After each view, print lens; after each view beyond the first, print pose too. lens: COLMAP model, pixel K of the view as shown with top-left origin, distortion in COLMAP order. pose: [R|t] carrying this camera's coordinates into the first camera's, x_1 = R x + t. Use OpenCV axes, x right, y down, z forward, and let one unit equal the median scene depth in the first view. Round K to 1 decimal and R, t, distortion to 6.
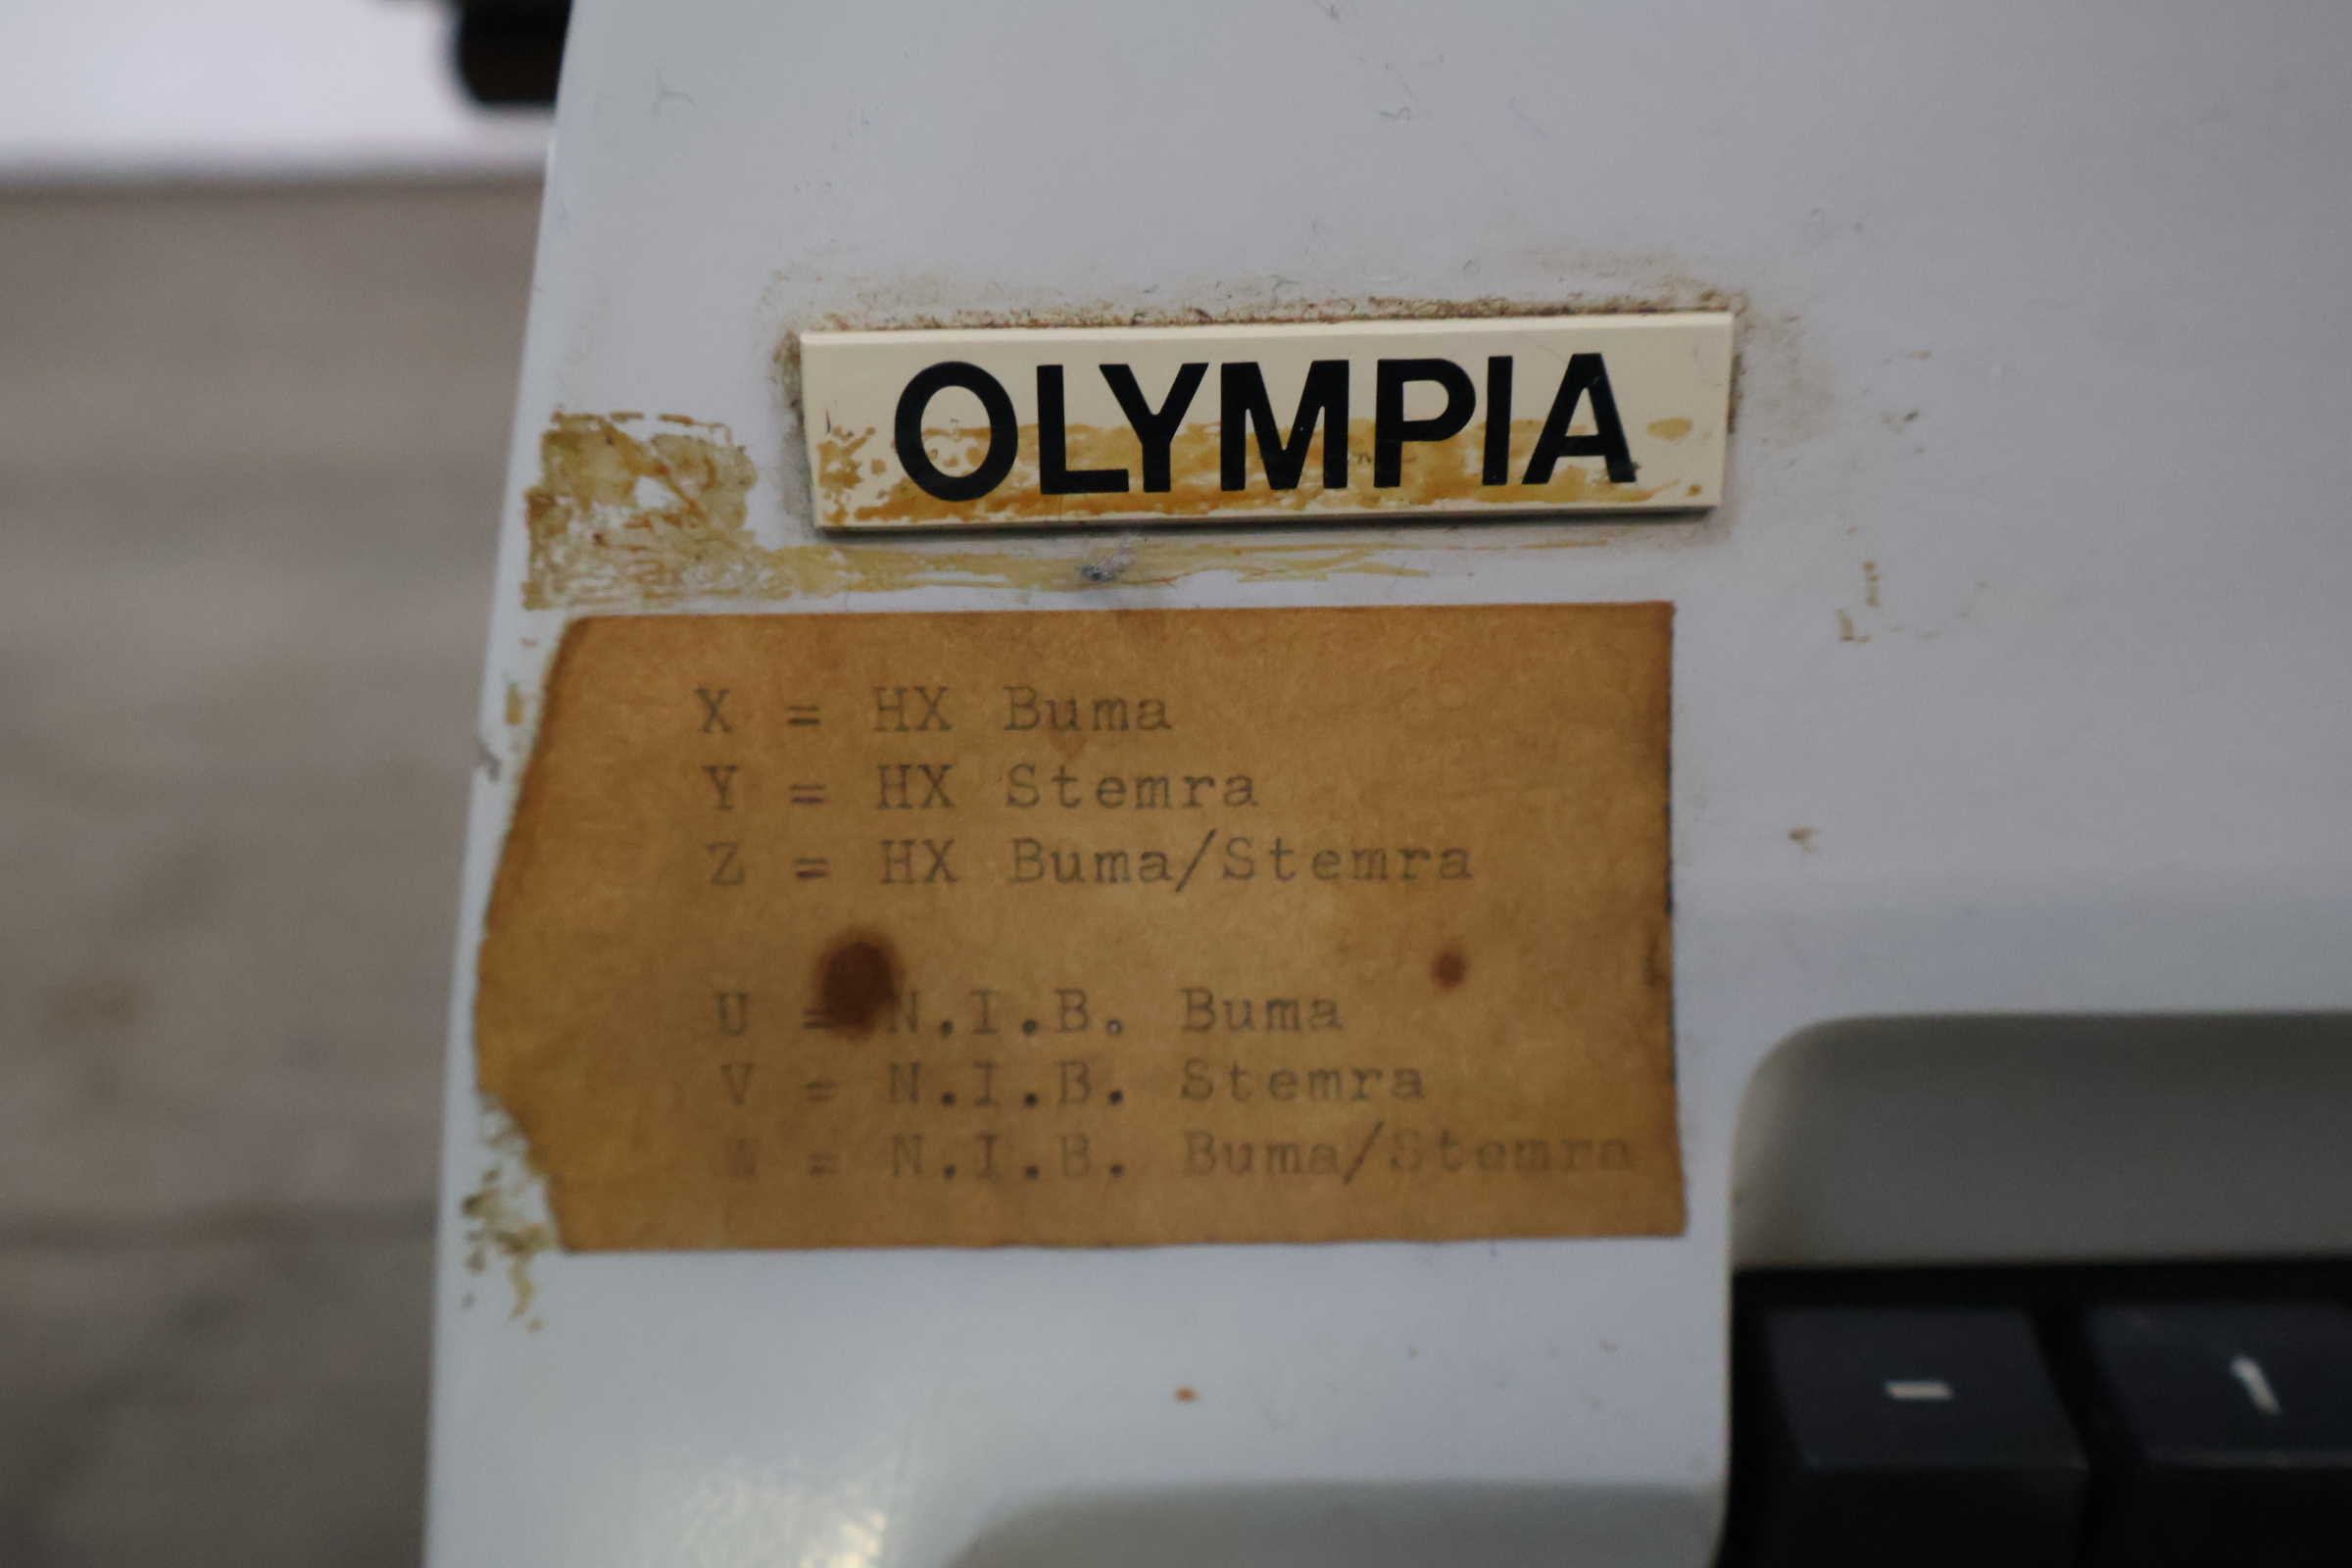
lens RADIAL K [[2163.7, 0, 1153.2], [0, 2163.7, 775.1], [0, 0, 1]] dist [0.016938, 0.000000]
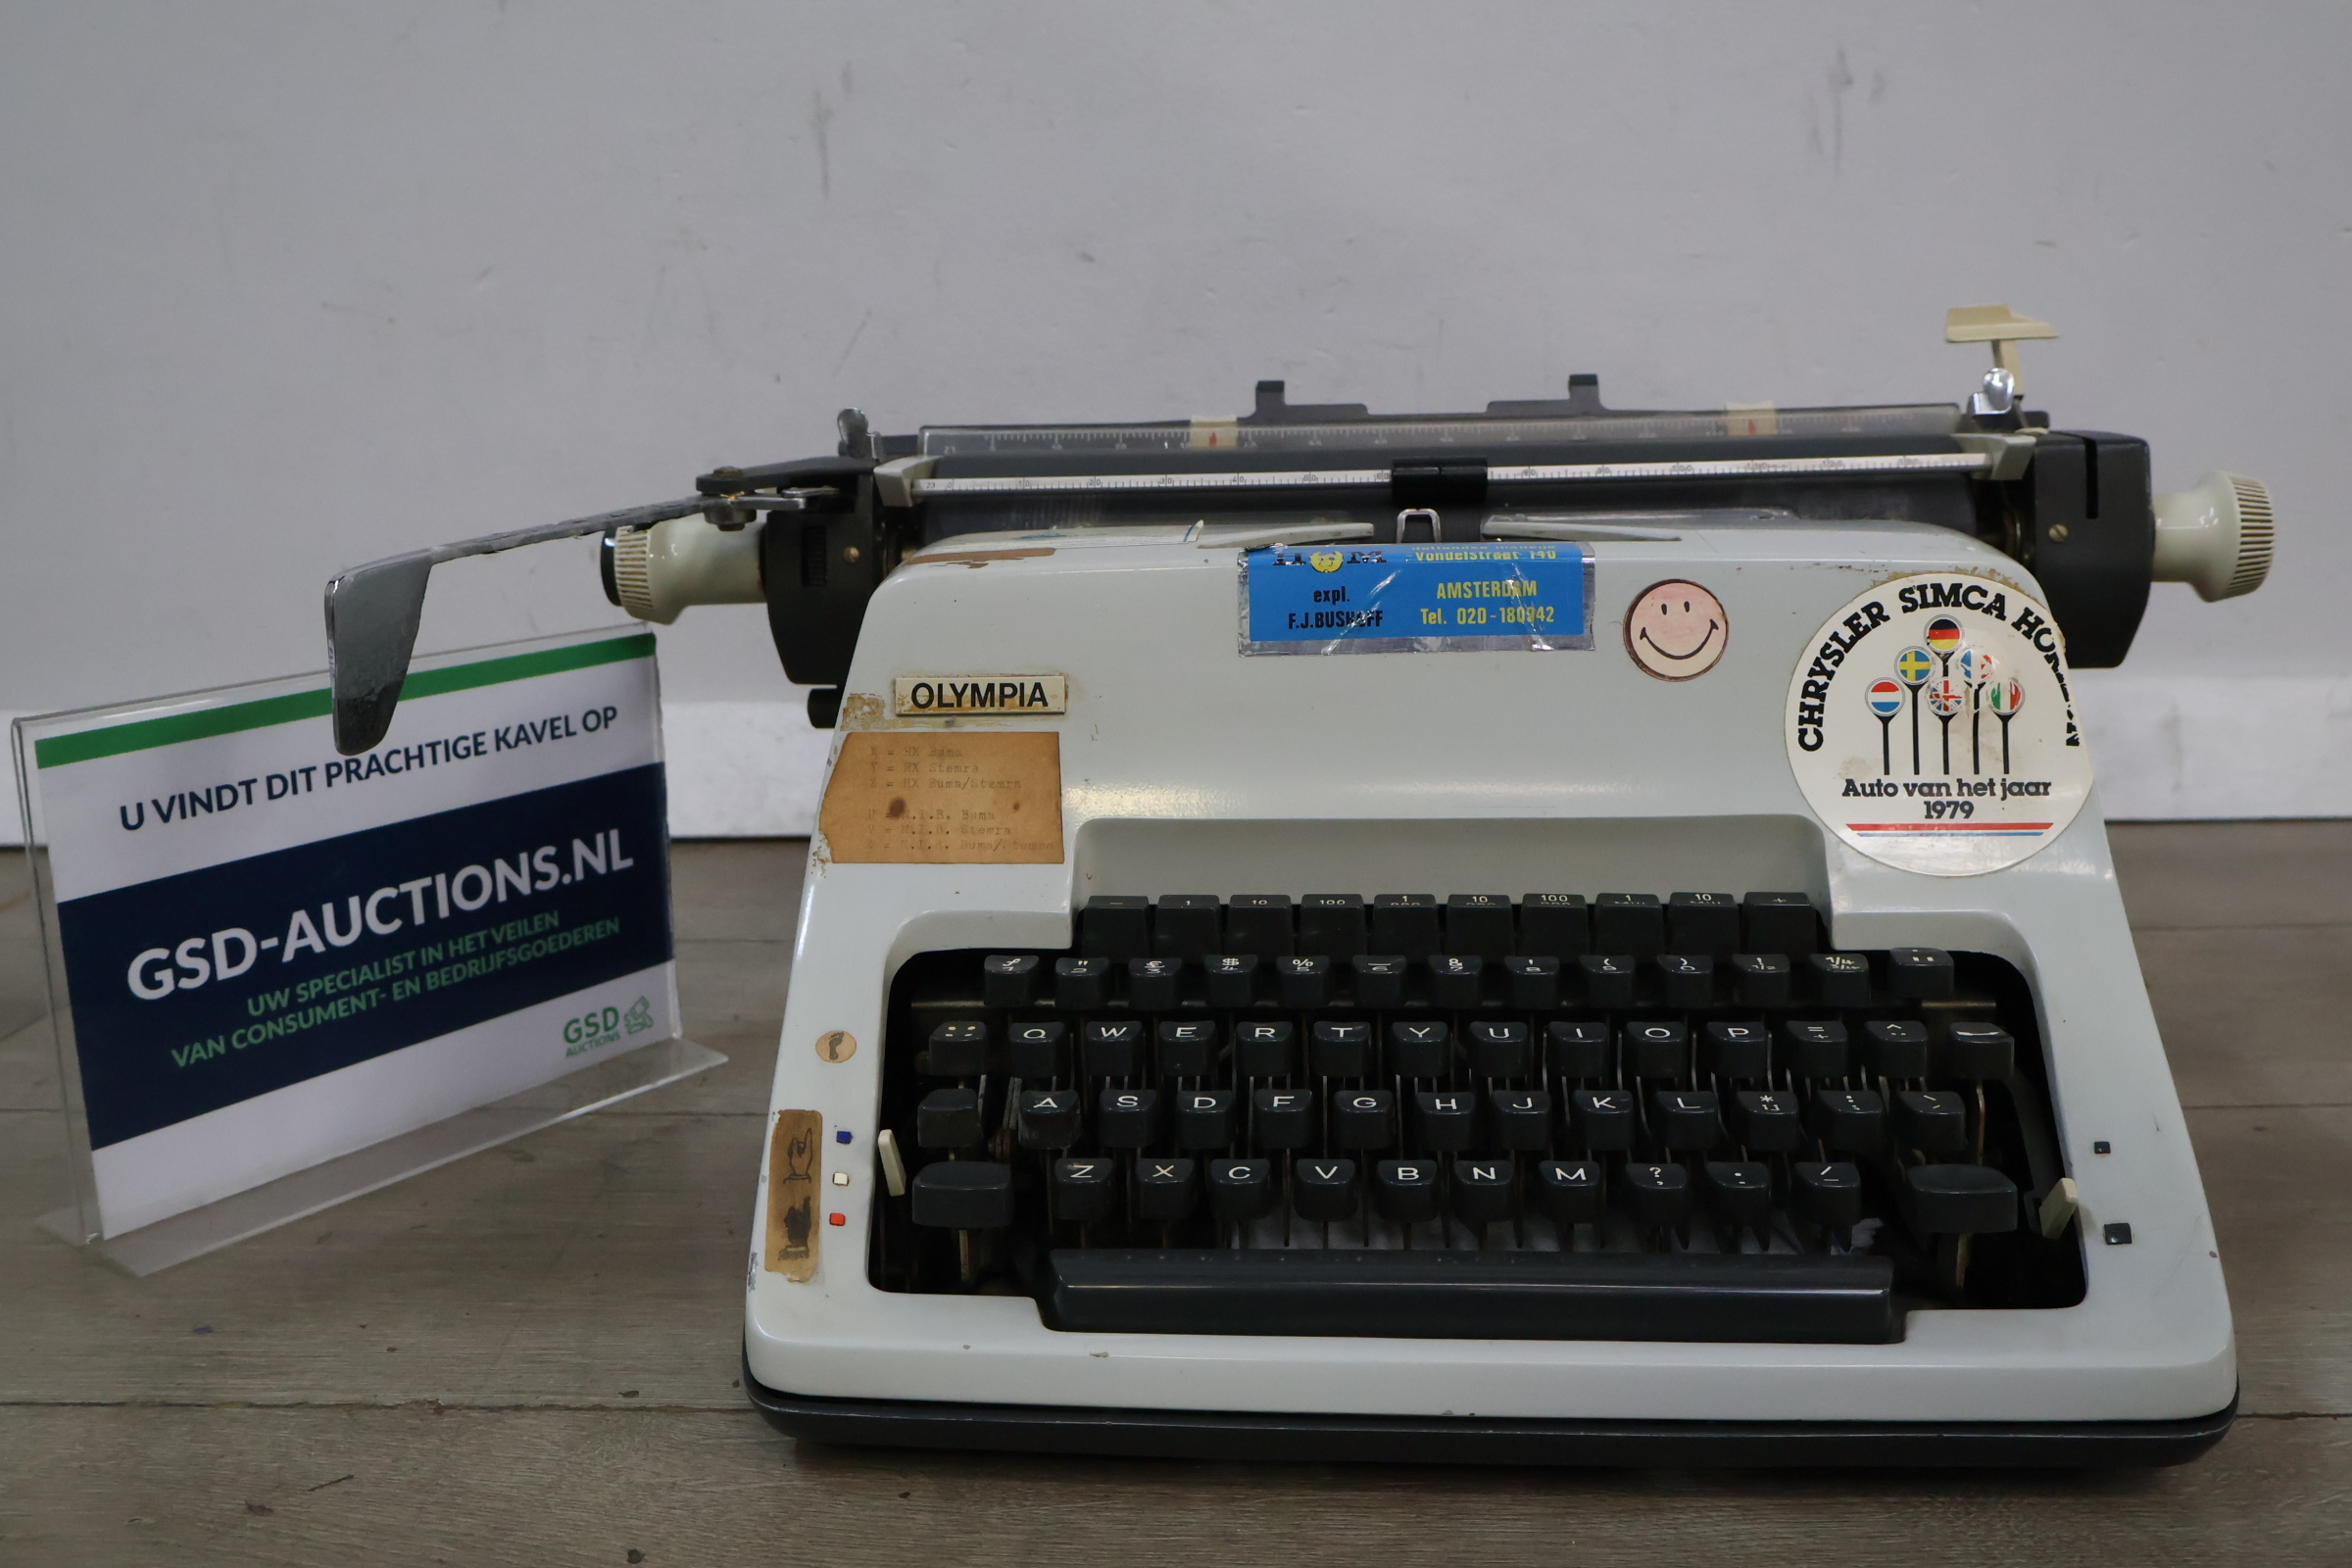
lens RADIAL K [[2163.7, 0, 1161.0], [0, 2163.7, 784.0], [0, 0, 1]] dist [0.016938, 0.000000]
pose [[0.994849, 0.009627, -0.100913, 1.025522], [-0.048629, 0.918783, -0.391757, 2.085522], [0.088946, 0.394646, 0.914518, -3.720028]]
